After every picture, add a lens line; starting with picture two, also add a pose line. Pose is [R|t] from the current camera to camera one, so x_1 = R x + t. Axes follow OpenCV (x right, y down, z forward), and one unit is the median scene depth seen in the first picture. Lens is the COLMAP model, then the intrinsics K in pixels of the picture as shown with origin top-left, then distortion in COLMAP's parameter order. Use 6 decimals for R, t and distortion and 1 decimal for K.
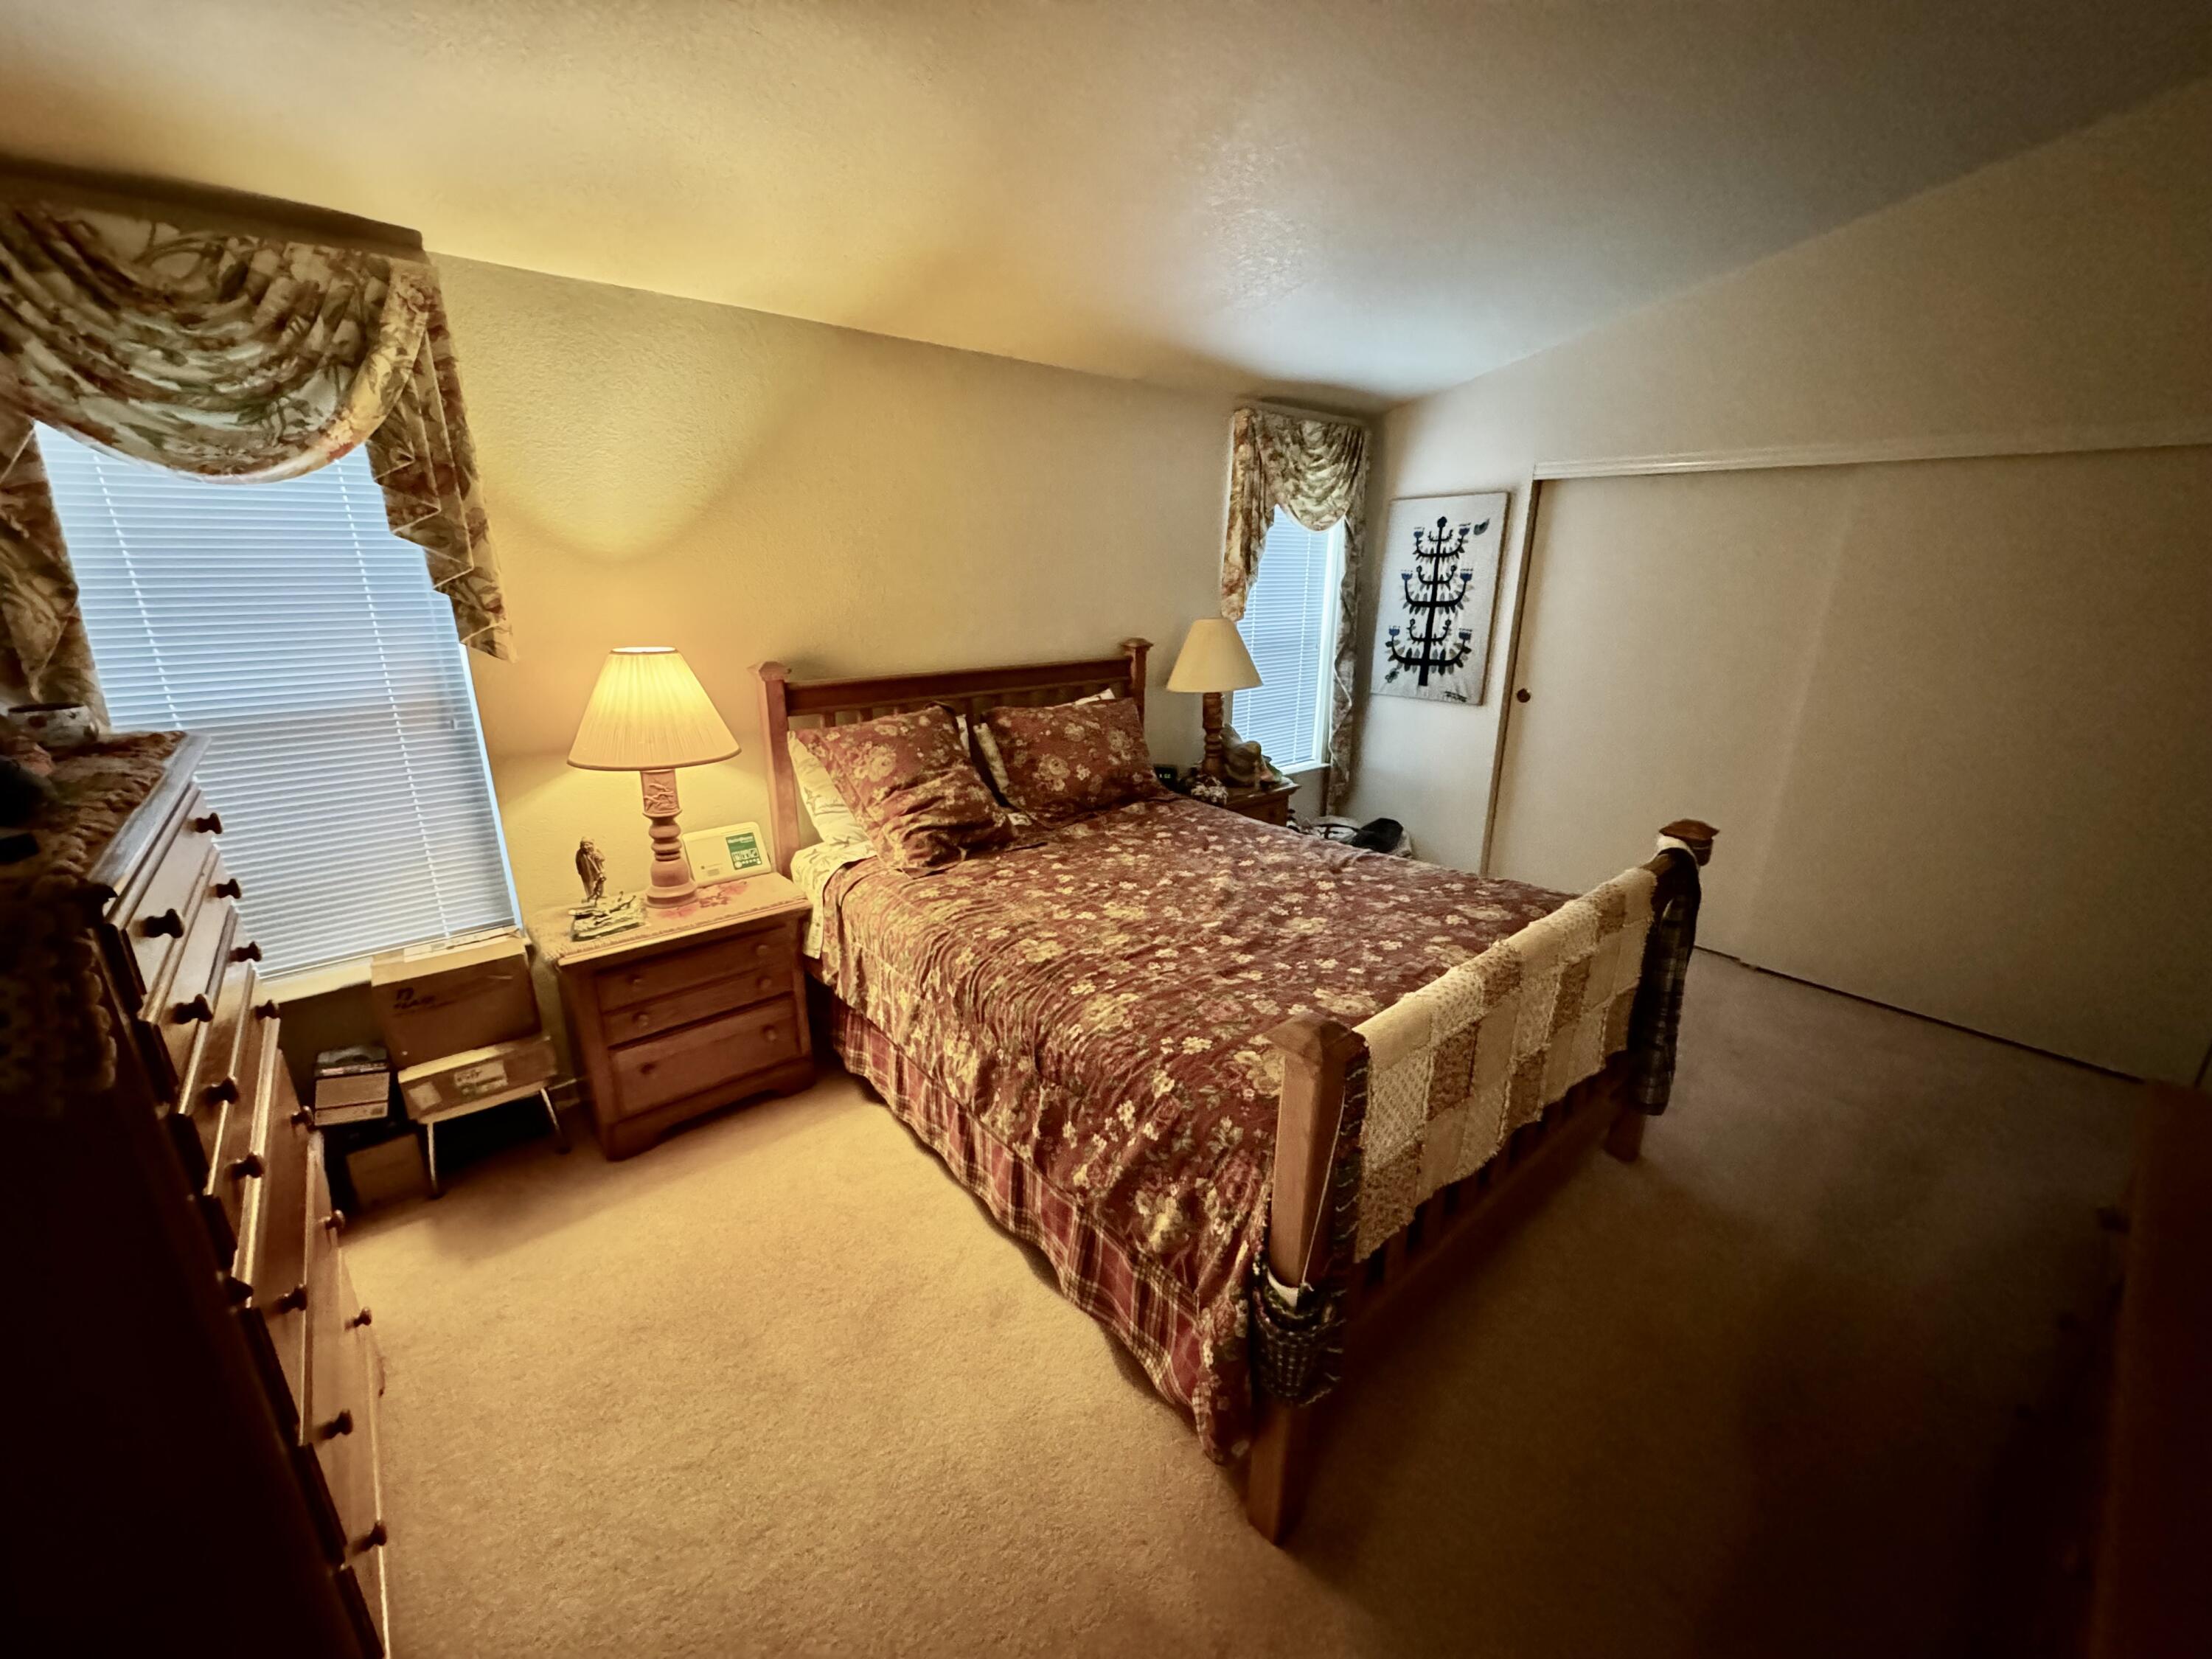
lens RADIAL K [[877.7, 0, 1106.0], [0, 877.7, 829.5], [0, 0, 1]] dist [-0.014902, -0.000224]
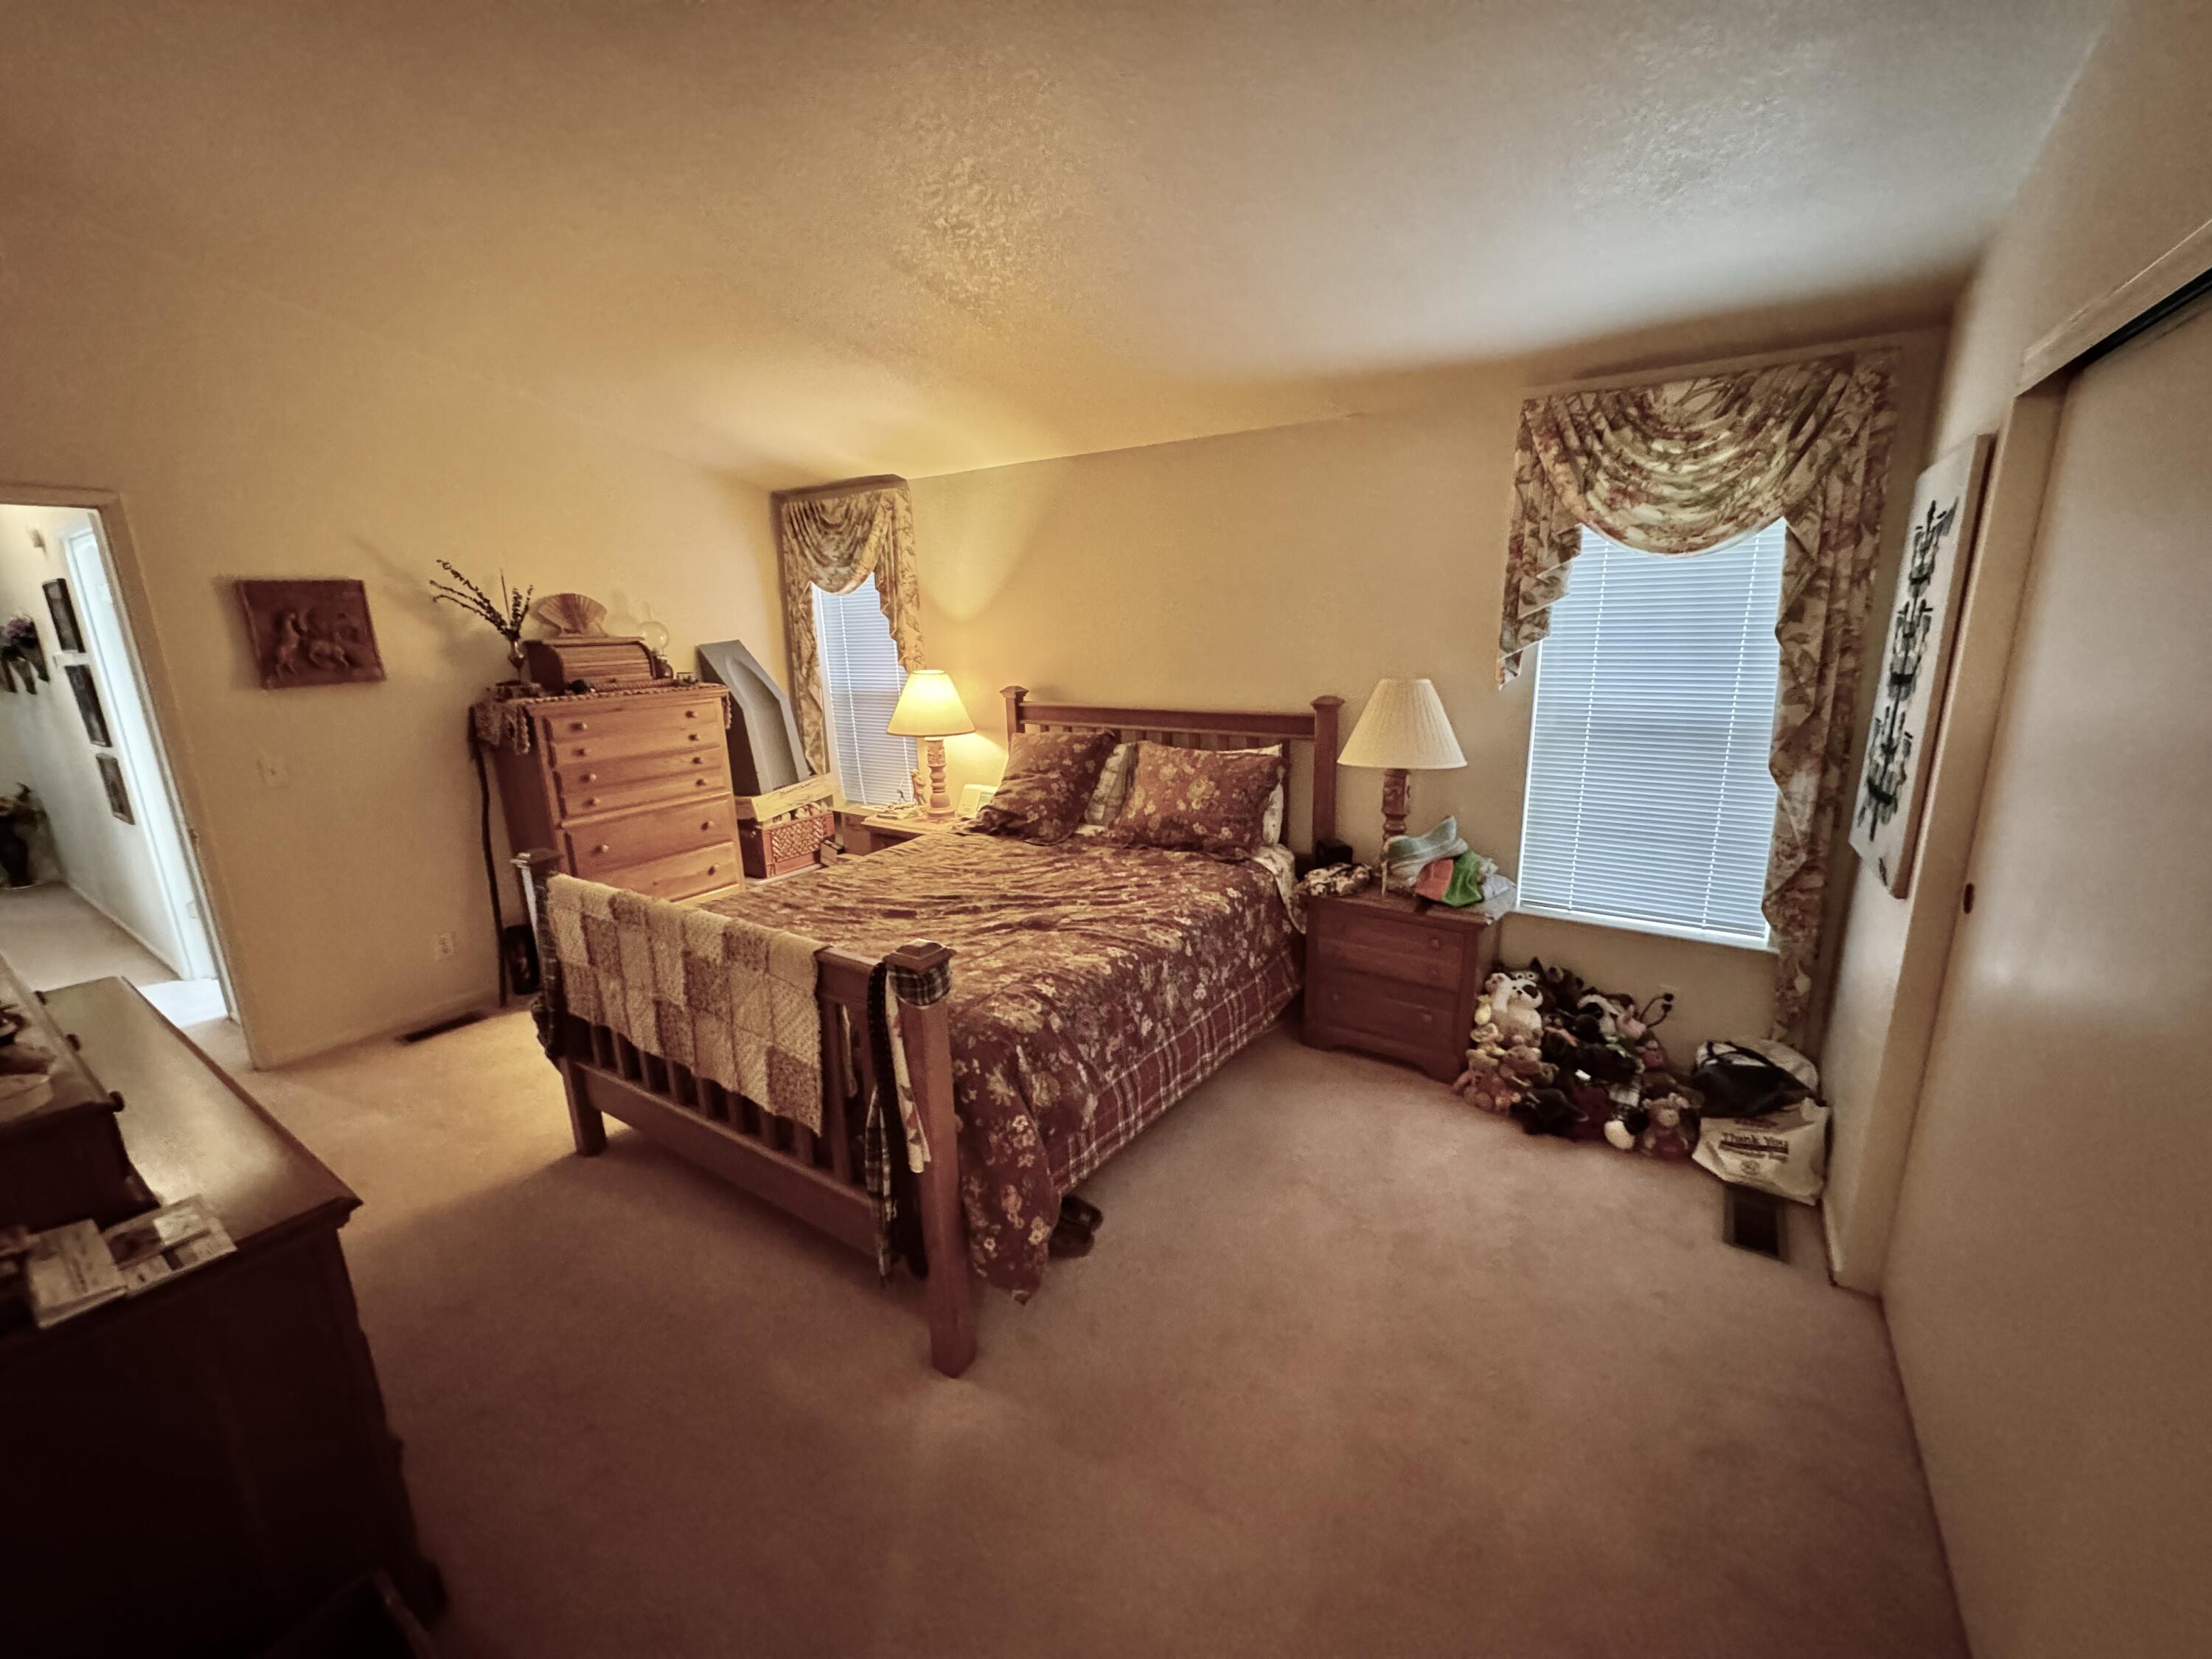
lens RADIAL K [[877.7, 0, 1106.0], [0, 877.7, 829.5], [0, 0, 1]] dist [-0.014902, -0.000224]
pose [[0.276482, 0.213428, -0.937020, 1.149569], [-0.252512, 0.956901, 0.143448, -0.212558], [0.927252, 0.196948, 0.318459, 0.709278]]
